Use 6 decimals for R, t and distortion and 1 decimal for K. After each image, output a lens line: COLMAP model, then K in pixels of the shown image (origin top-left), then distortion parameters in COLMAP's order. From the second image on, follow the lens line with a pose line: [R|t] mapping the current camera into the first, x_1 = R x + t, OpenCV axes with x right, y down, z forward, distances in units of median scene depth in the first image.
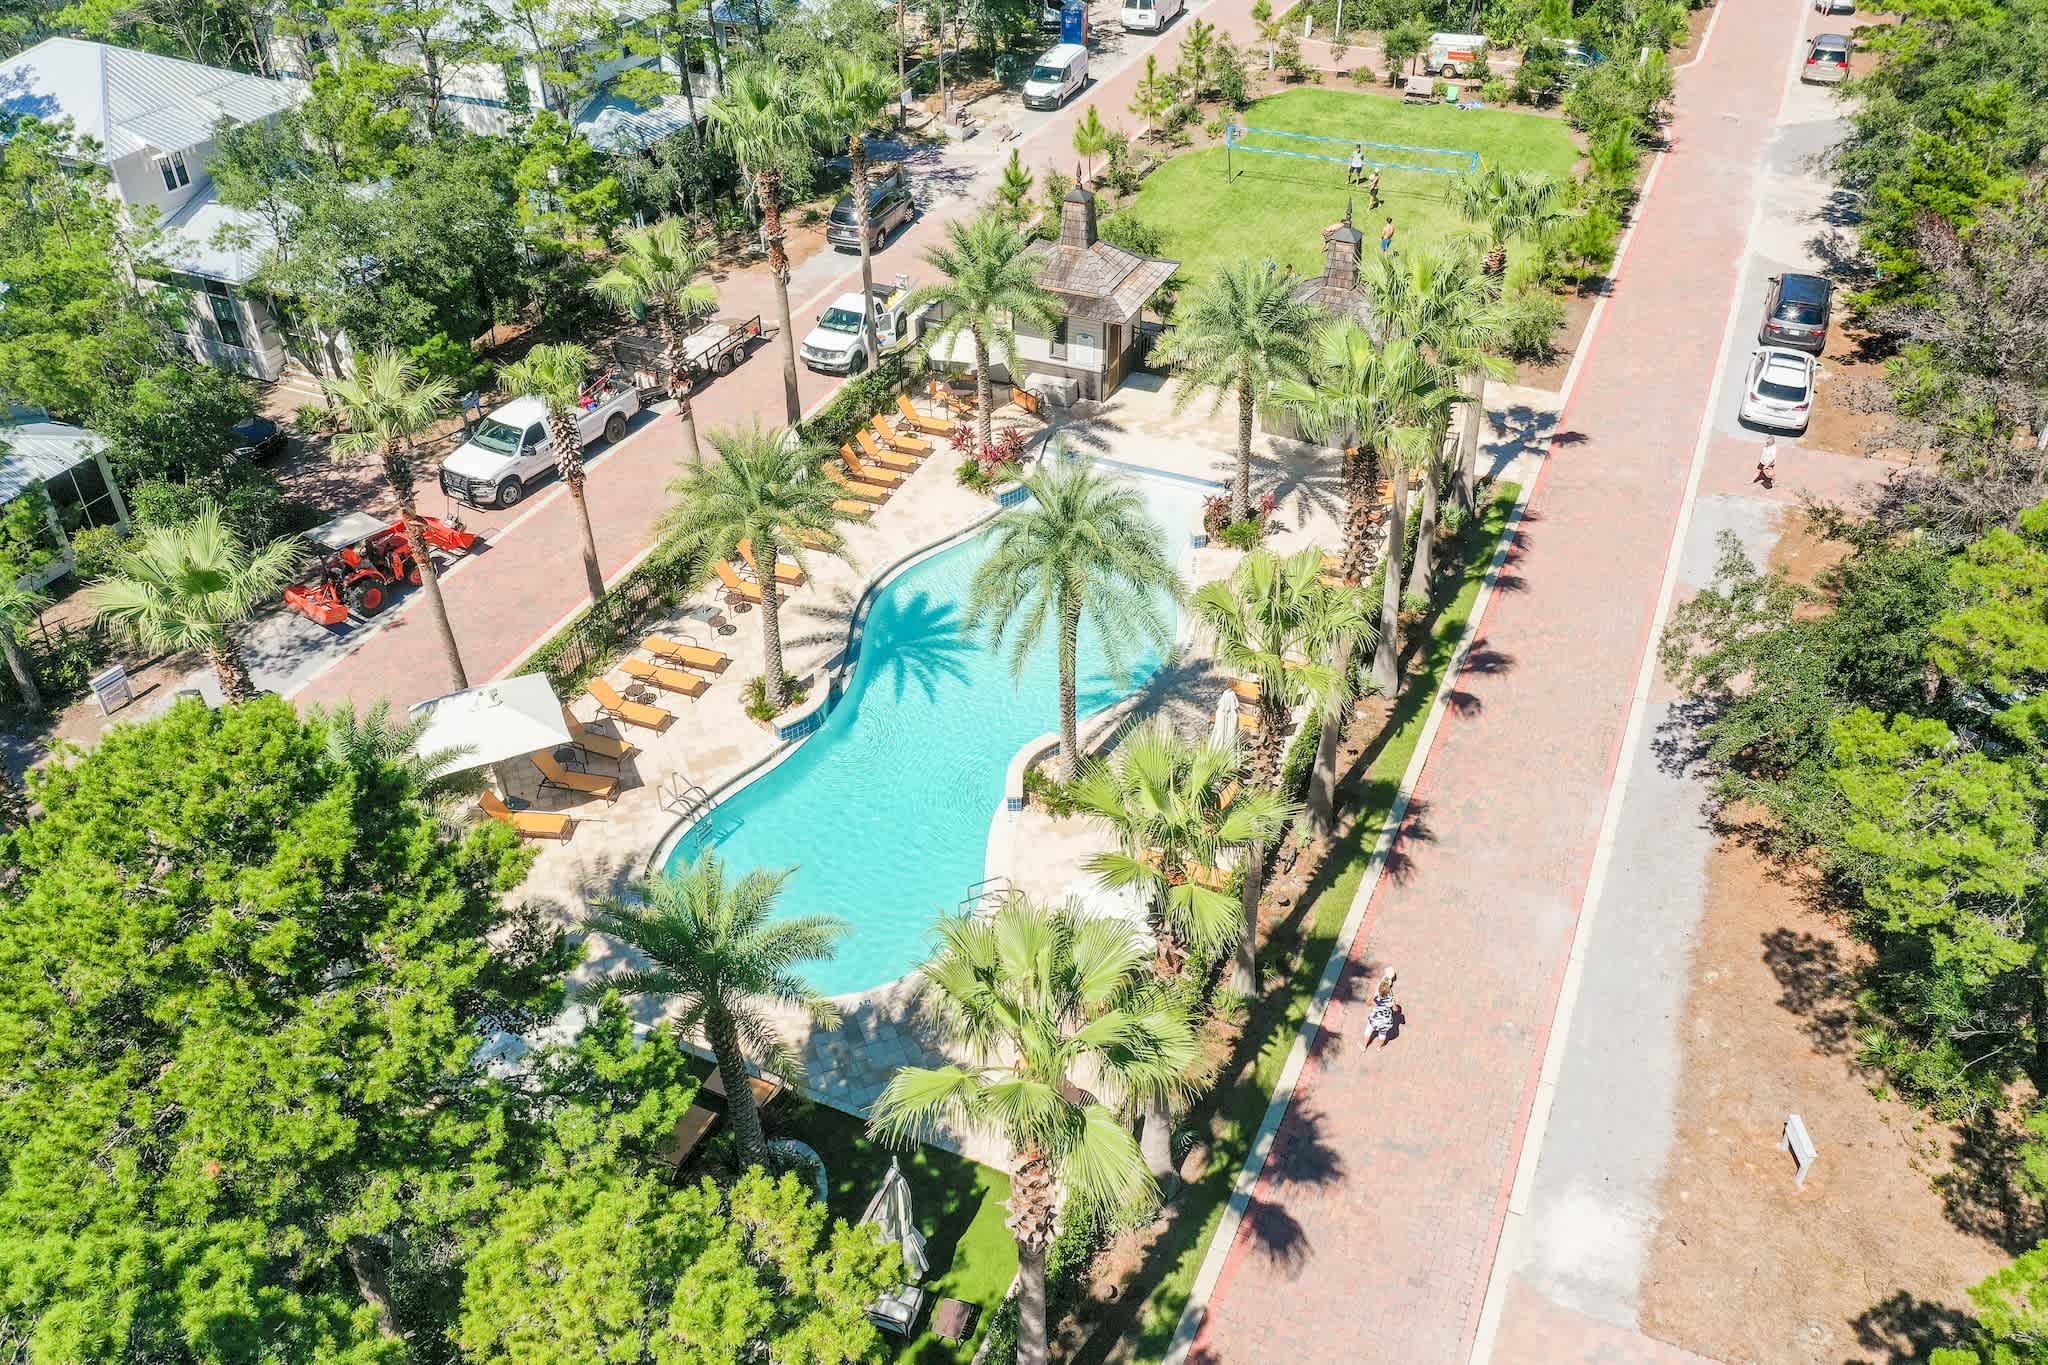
lens RADIAL K [[1594.7, 0, 1024.0], [0, 1594.7, 682.5], [0, 0, 1]] dist [0.002151, 0.001348]
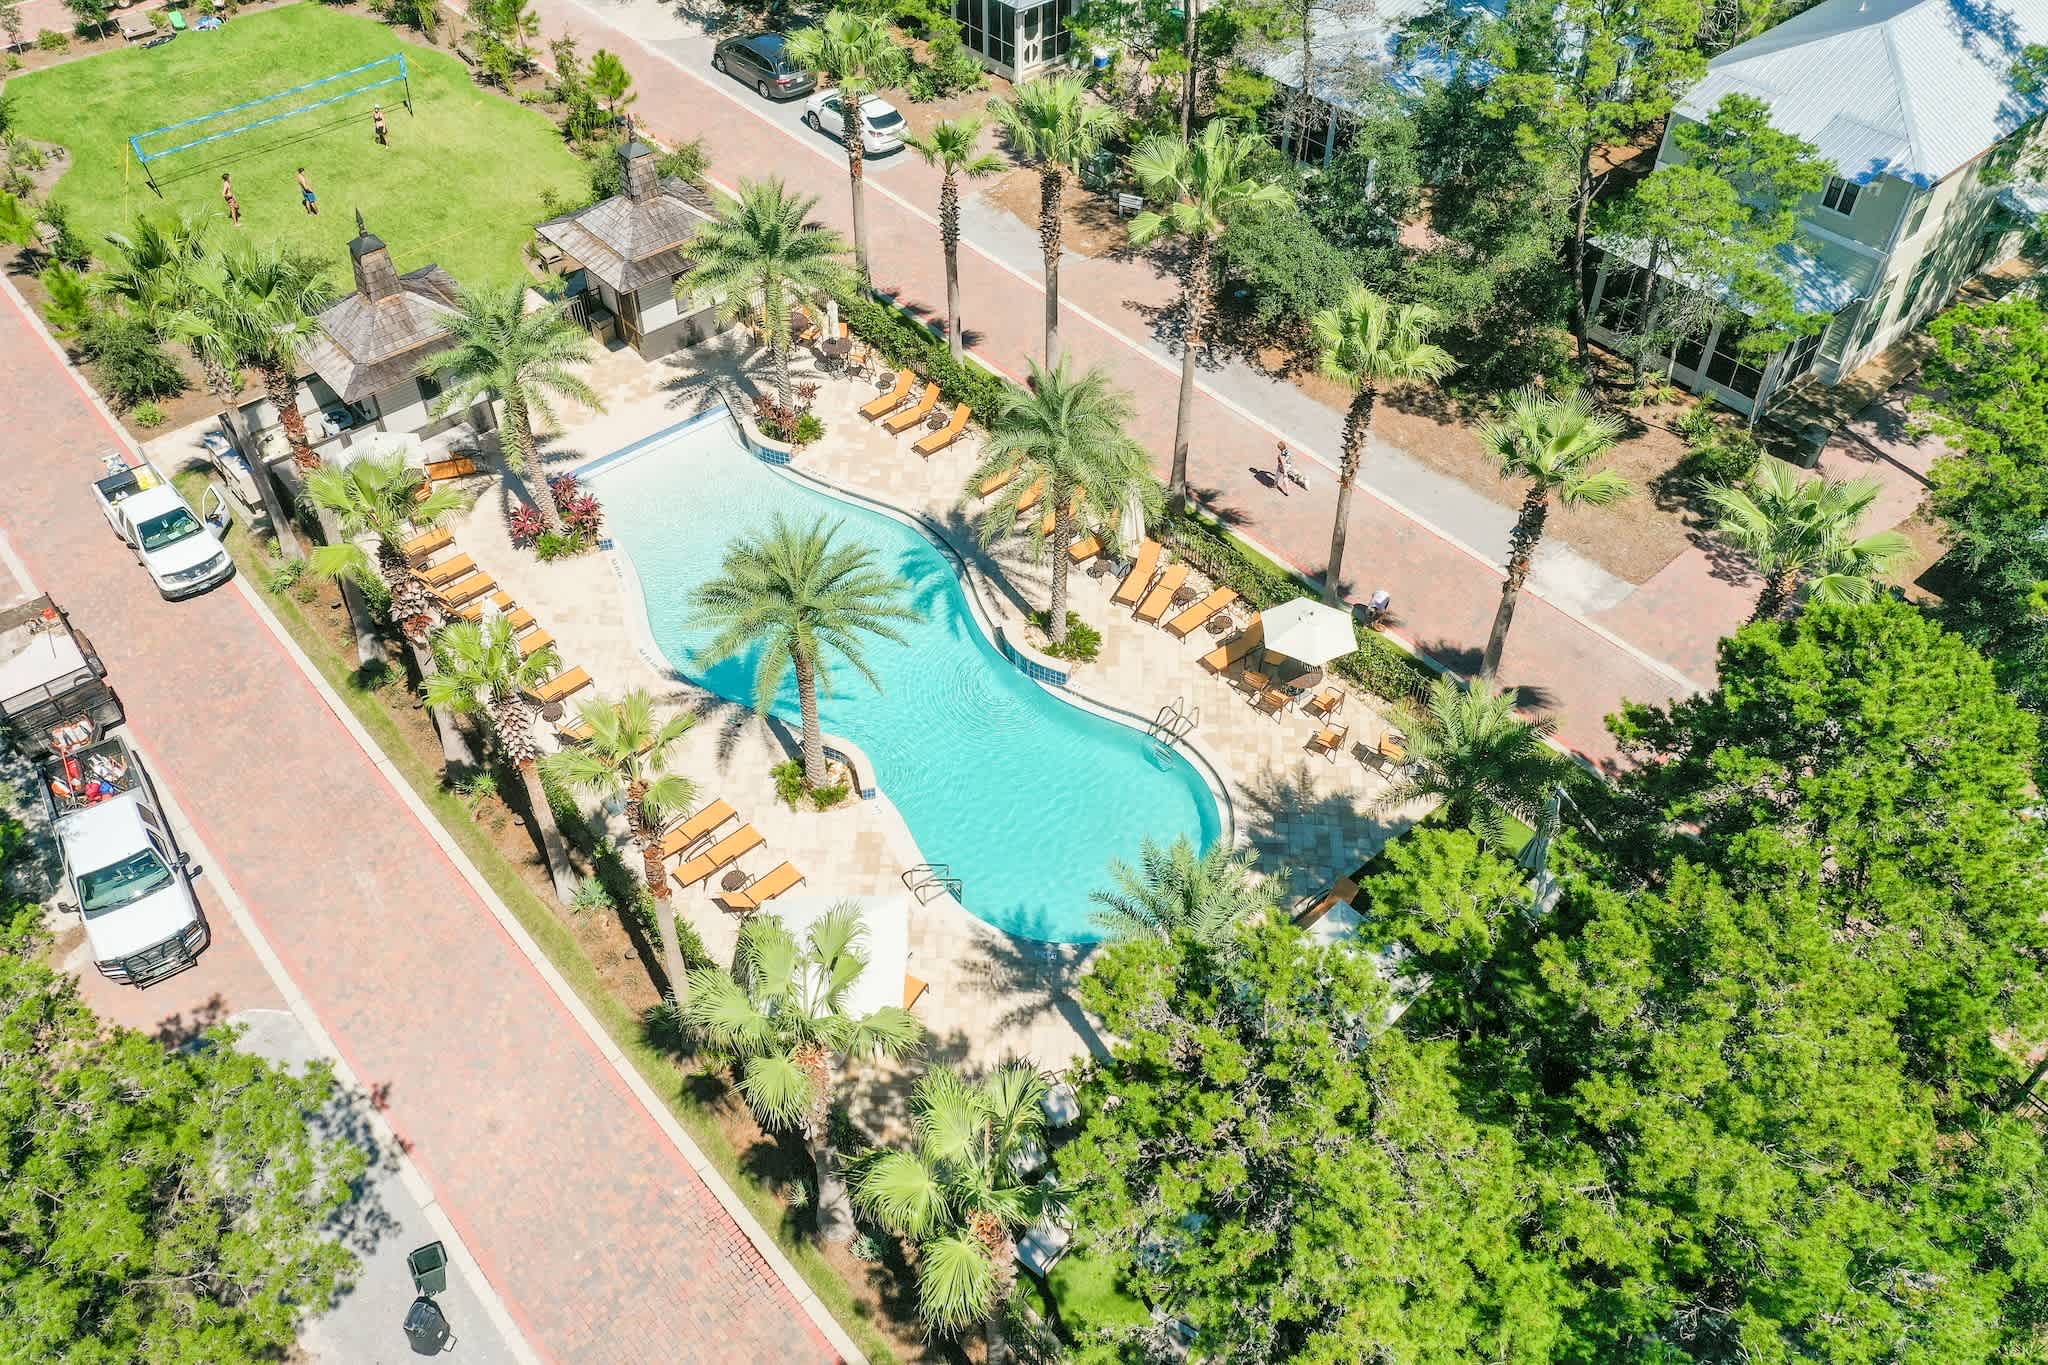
lens RADIAL K [[1594.7, 0, 1024.0], [0, 1594.7, 682.5], [0, 0, 1]] dist [0.002151, 0.001348]
pose [[0.405428, -0.628047, 0.664218, -0.622980], [0.535005, 0.752194, 0.384674, -0.298769], [-0.741214, 0.199402, 0.640968, 0.242327]]
